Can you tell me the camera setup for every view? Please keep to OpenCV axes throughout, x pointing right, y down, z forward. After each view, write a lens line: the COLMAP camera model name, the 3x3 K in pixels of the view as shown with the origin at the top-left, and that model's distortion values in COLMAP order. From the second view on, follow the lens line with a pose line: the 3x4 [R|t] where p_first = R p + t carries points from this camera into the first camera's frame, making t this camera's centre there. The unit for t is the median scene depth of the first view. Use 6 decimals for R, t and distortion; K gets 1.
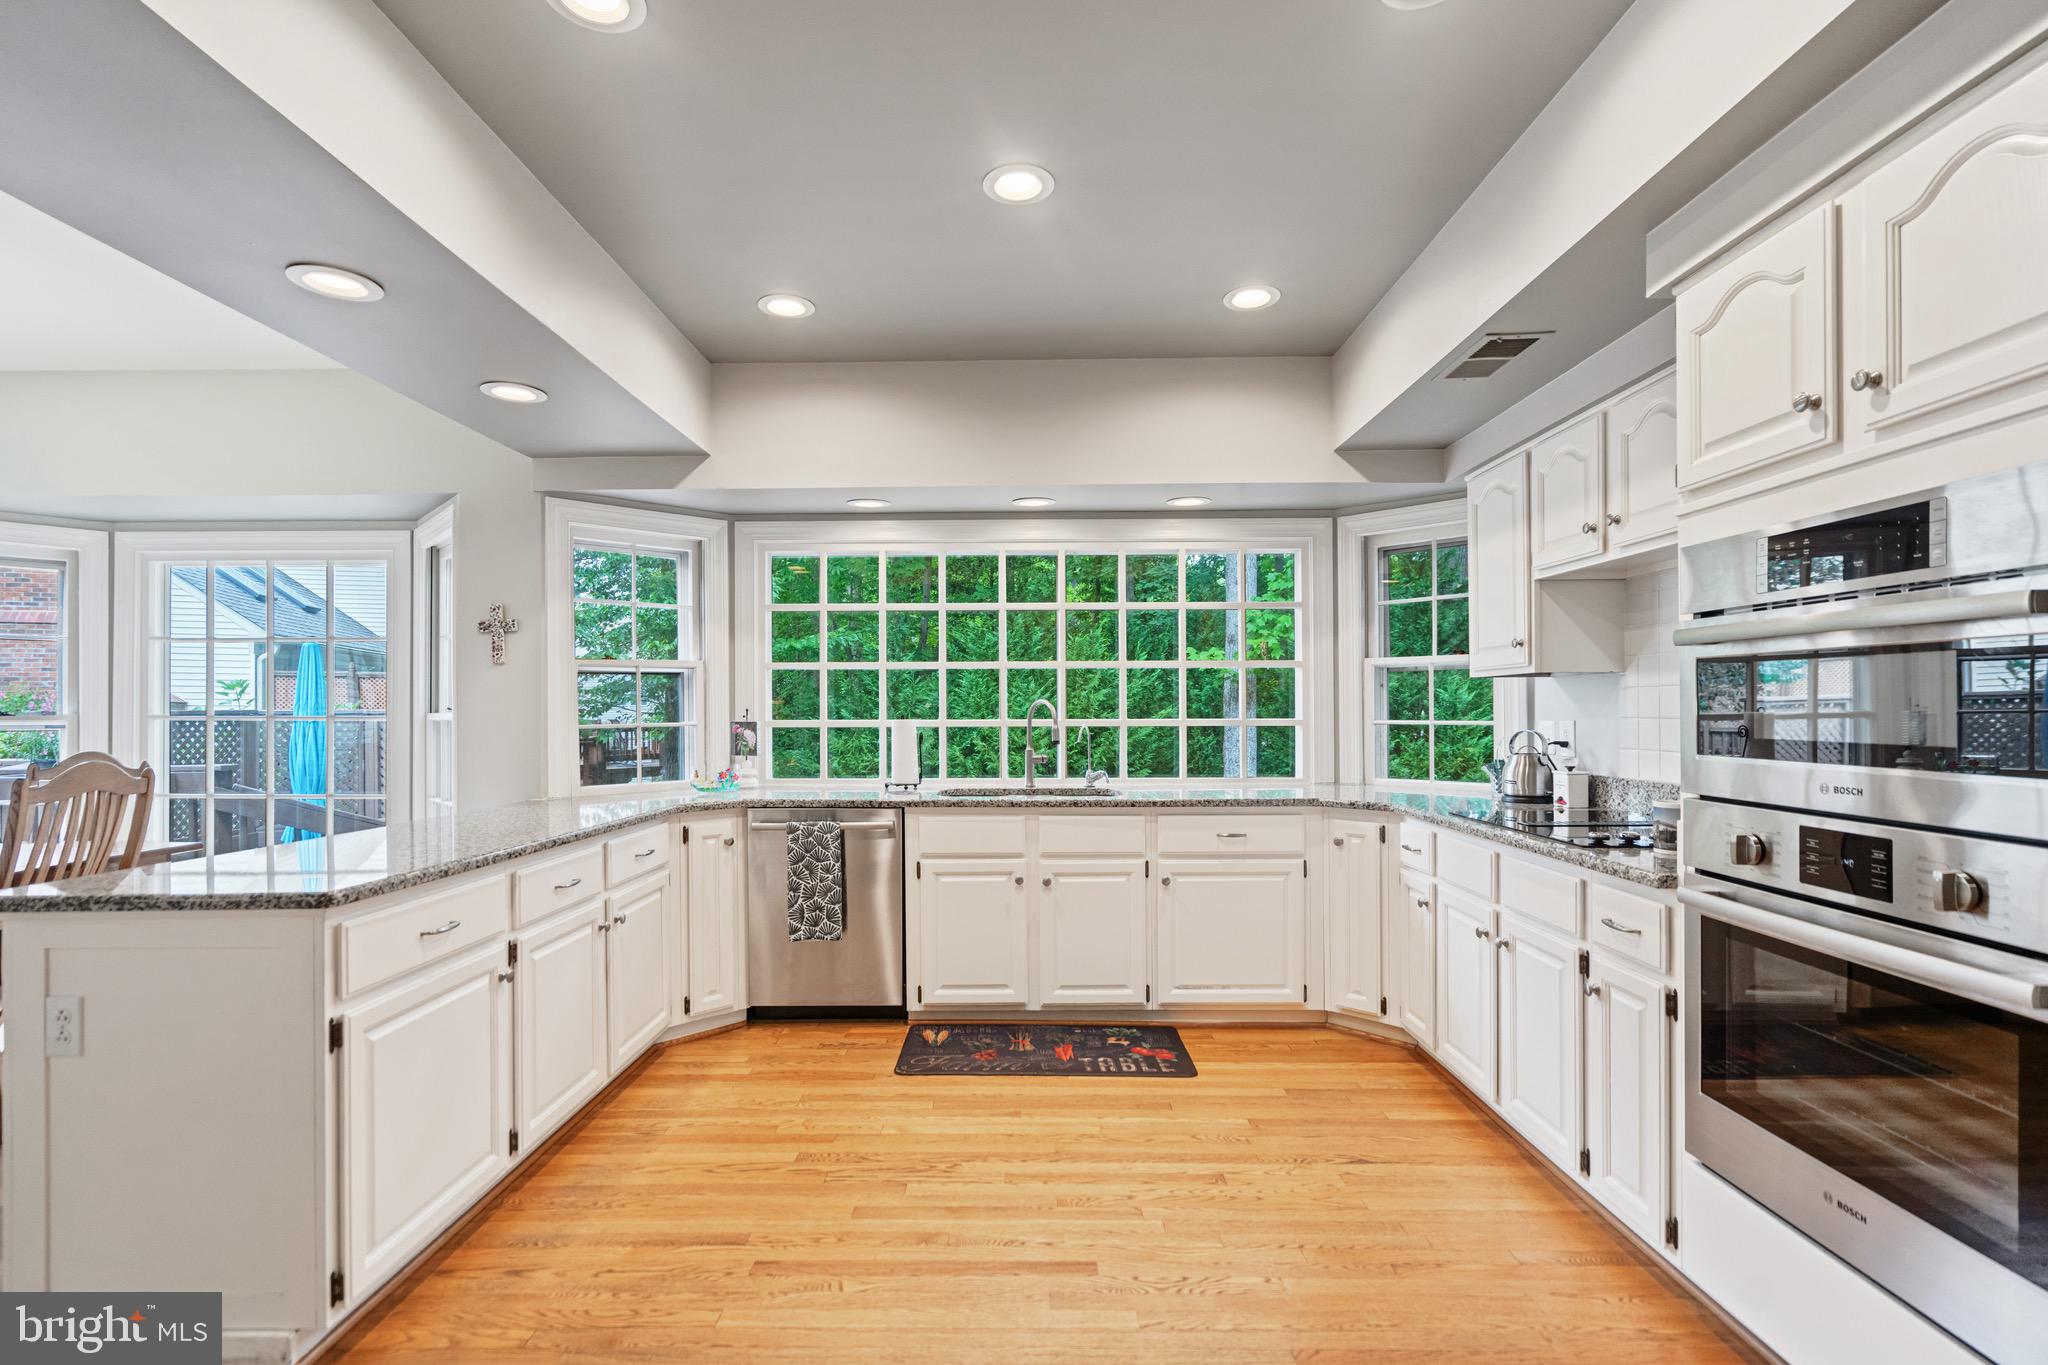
lens RADIAL K [[936.5, 0, 1007.4], [0, 936.5, 707.7], [0, 0, 1]] dist [-0.004345, 0.001955]
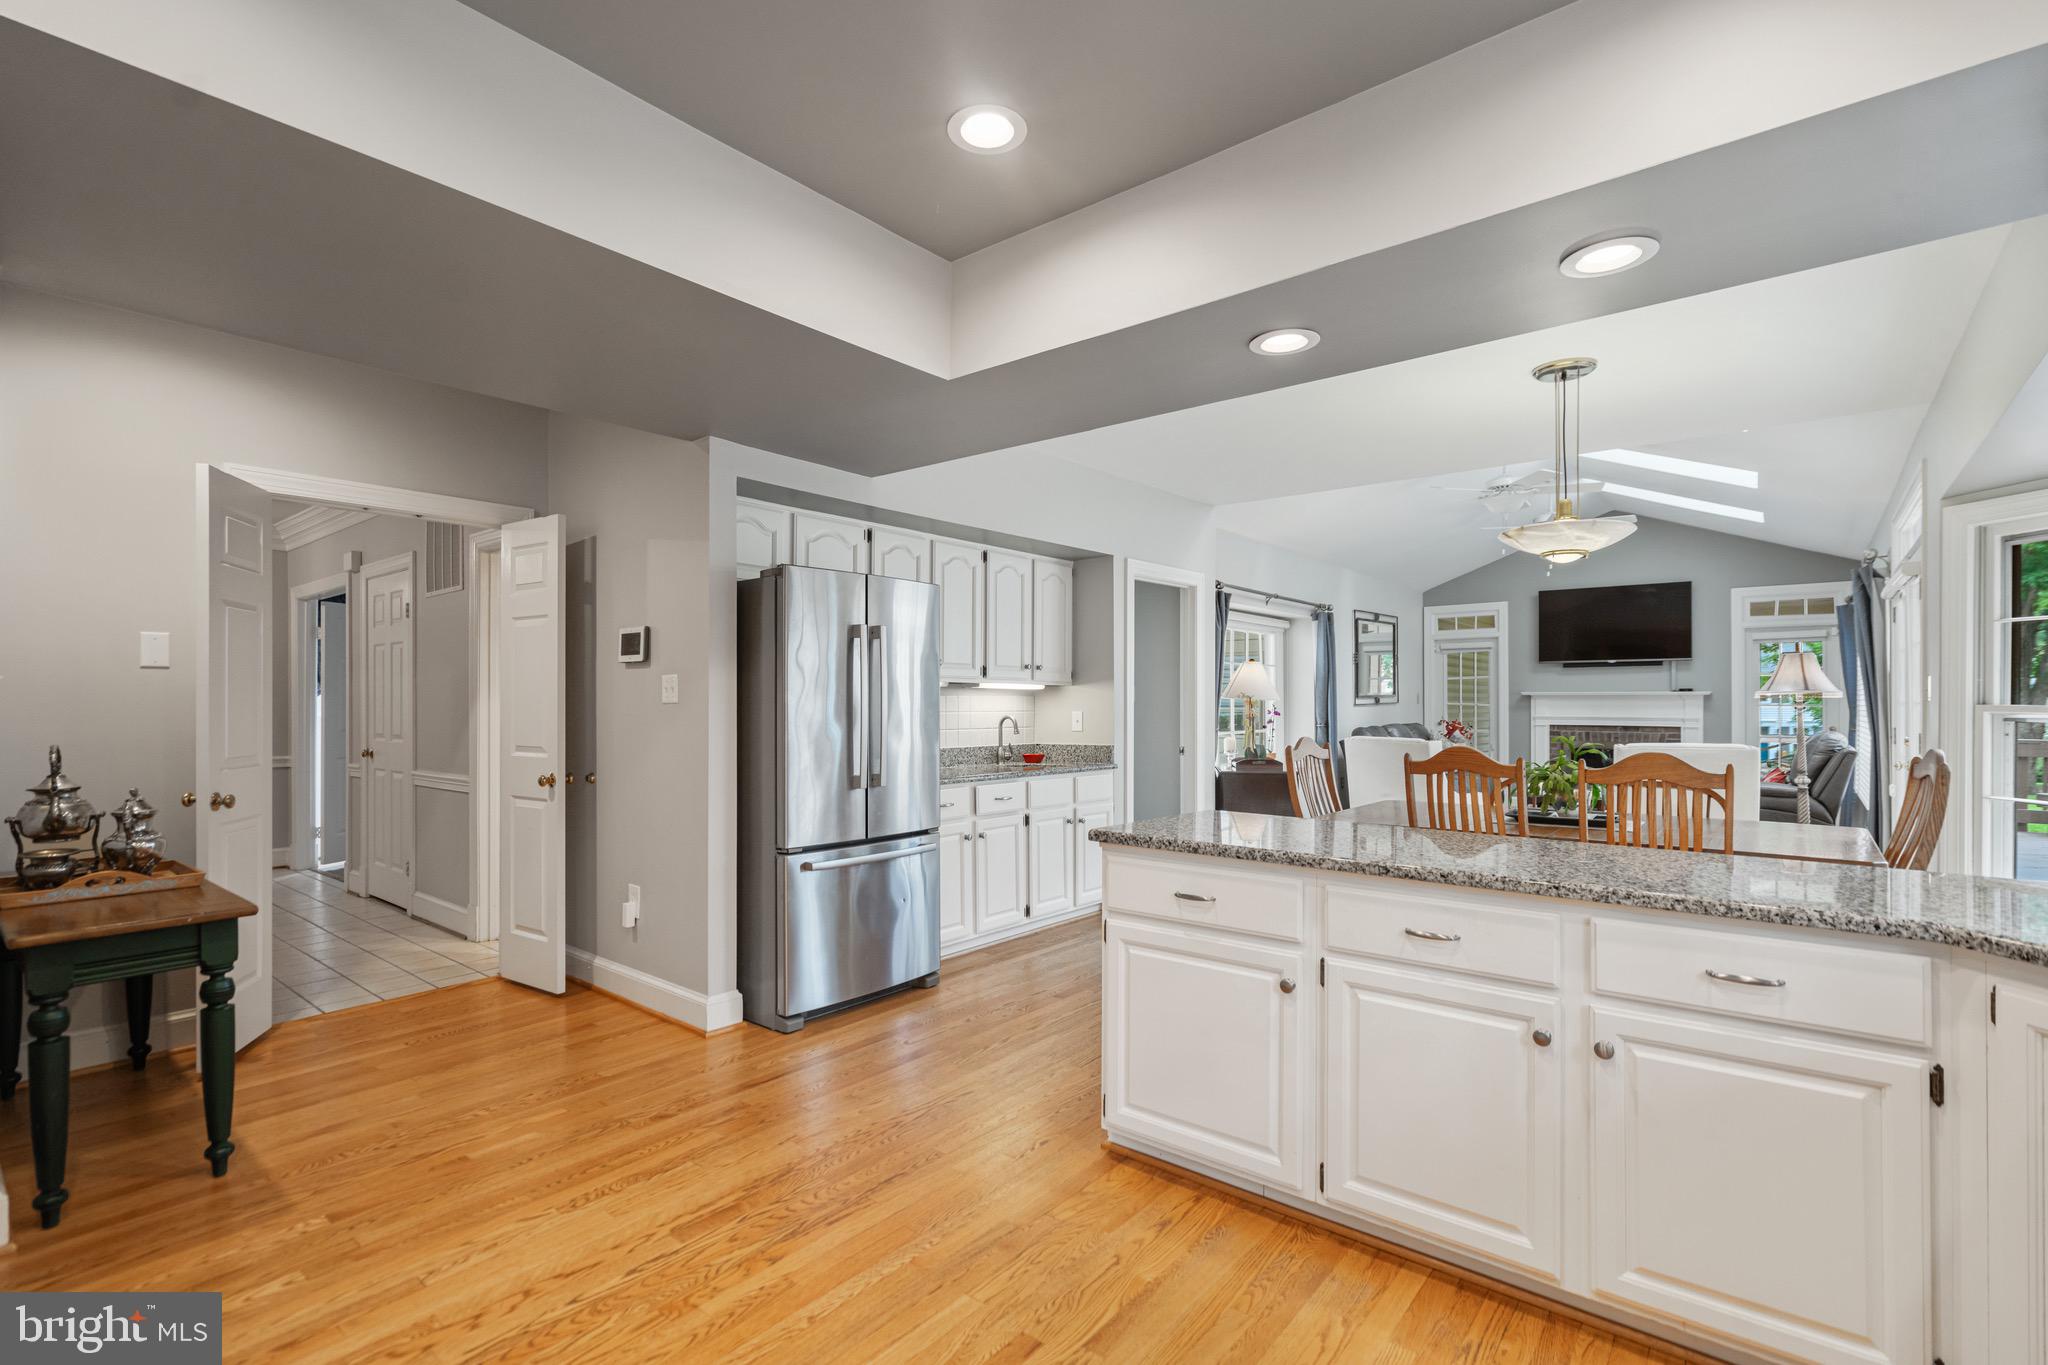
lens RADIAL K [[936.5, 0, 1028.1], [0, 936.5, 699.0], [0, 0, 1]] dist [-0.004345, 0.001955]
pose [[-0.620483, 0.003436, -0.784212, 0.274647], [0.006327, 0.999980, -0.000625, -0.005195], [0.784194, -0.005350, -0.620492, 1.007187]]
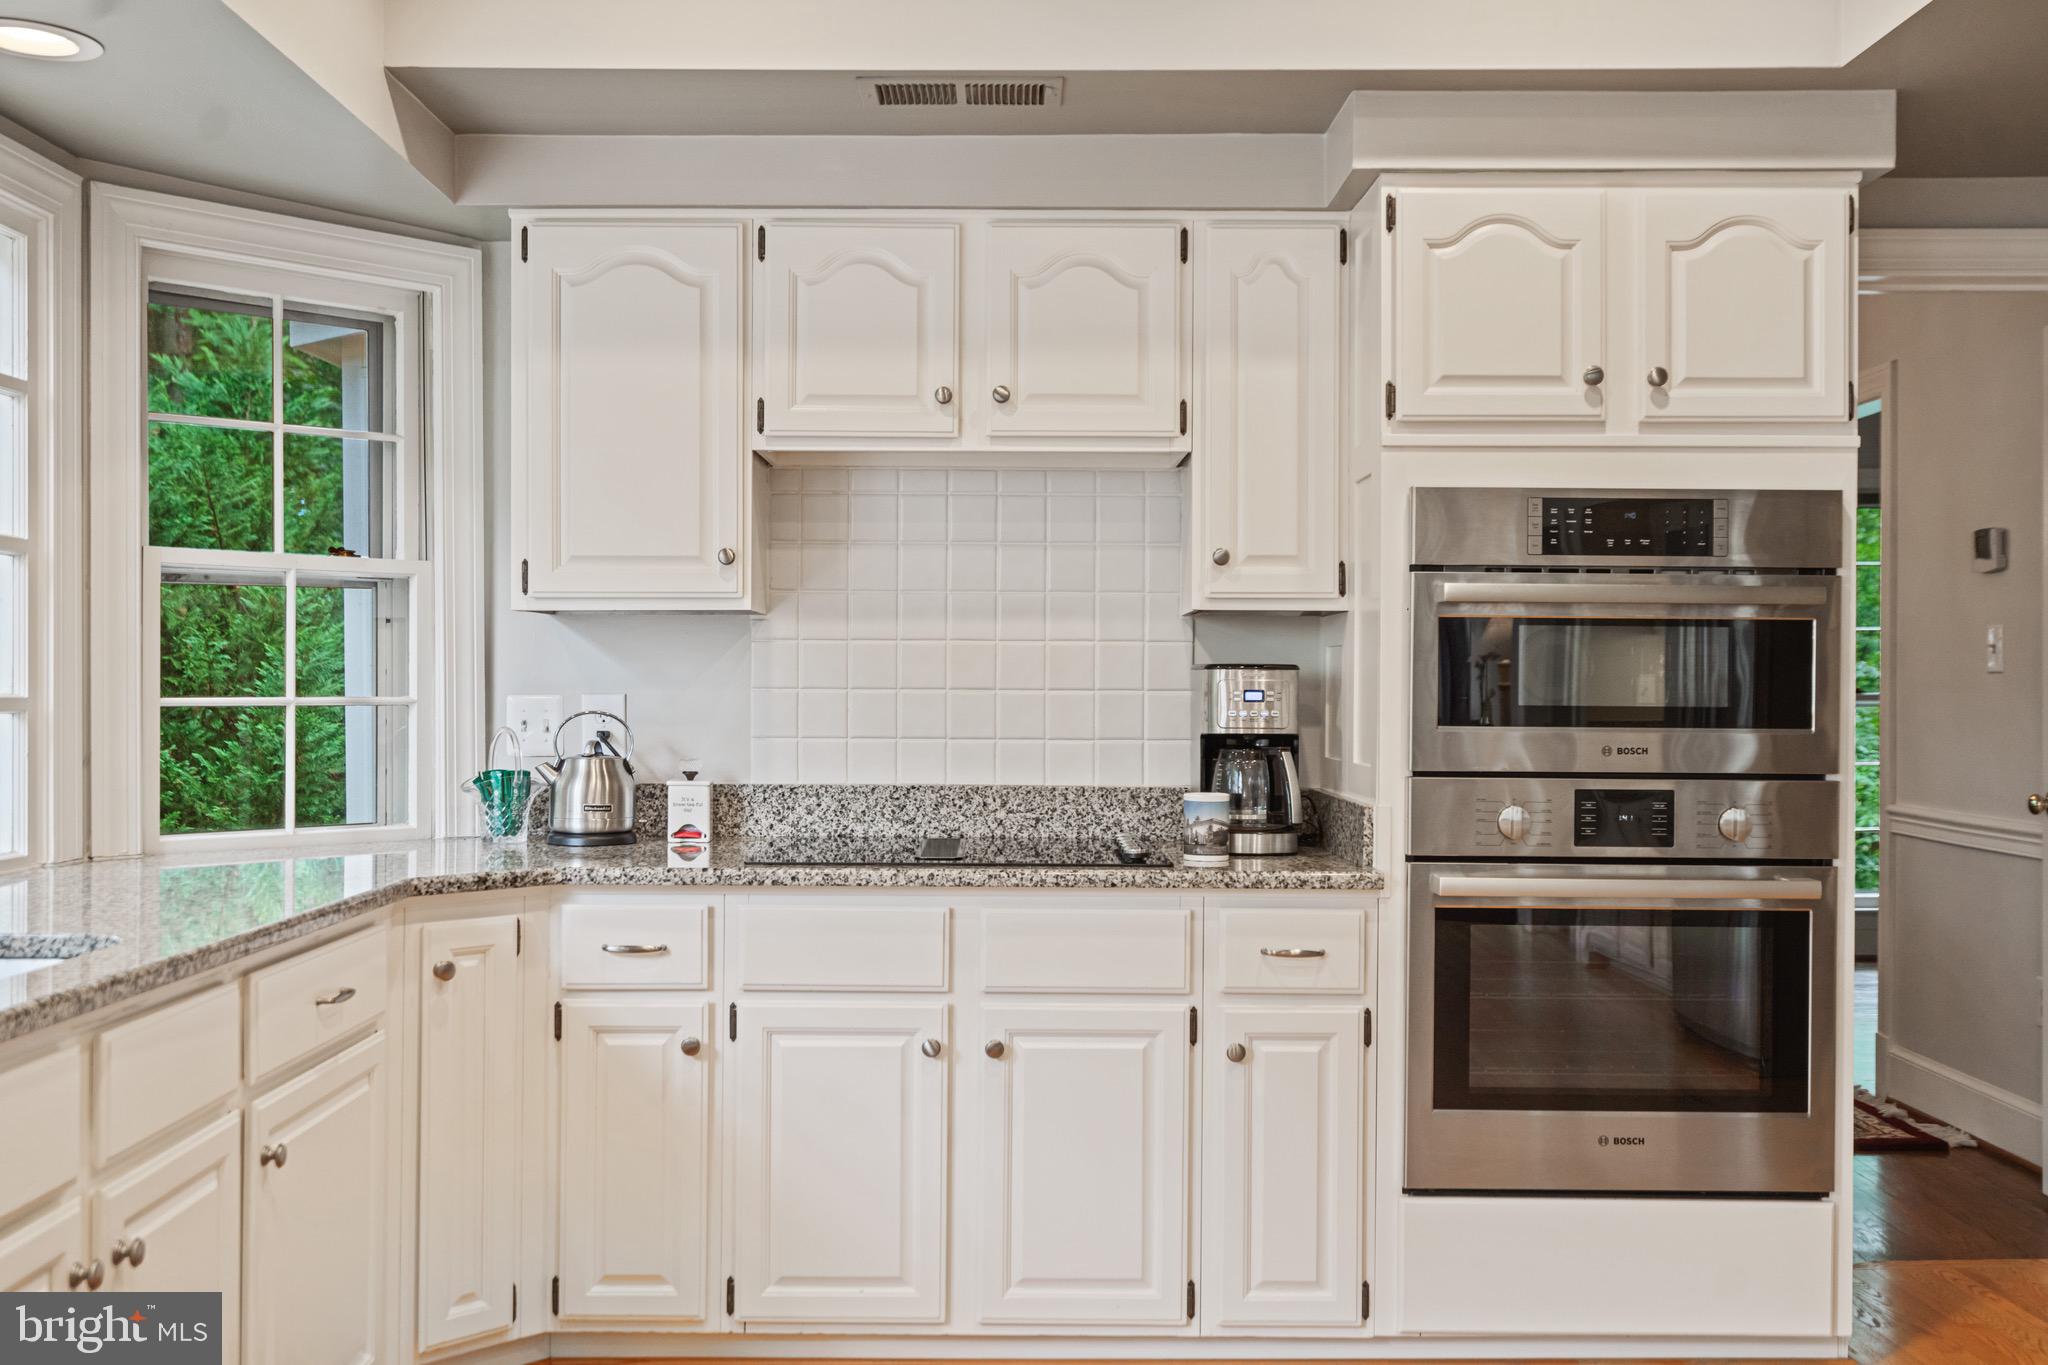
lens RADIAL K [[2031.7, 0, 1015.2], [0, 2031.7, 686.7], [0, 0, 1]] dist [0.013086, 0.000000]
pose [[-0.027666, 0.002053, 0.999615, -0.681005], [-0.005666, 0.999982, -0.002210, 0.011516], [-0.999601, -0.005725, -0.027654, 0.847552]]
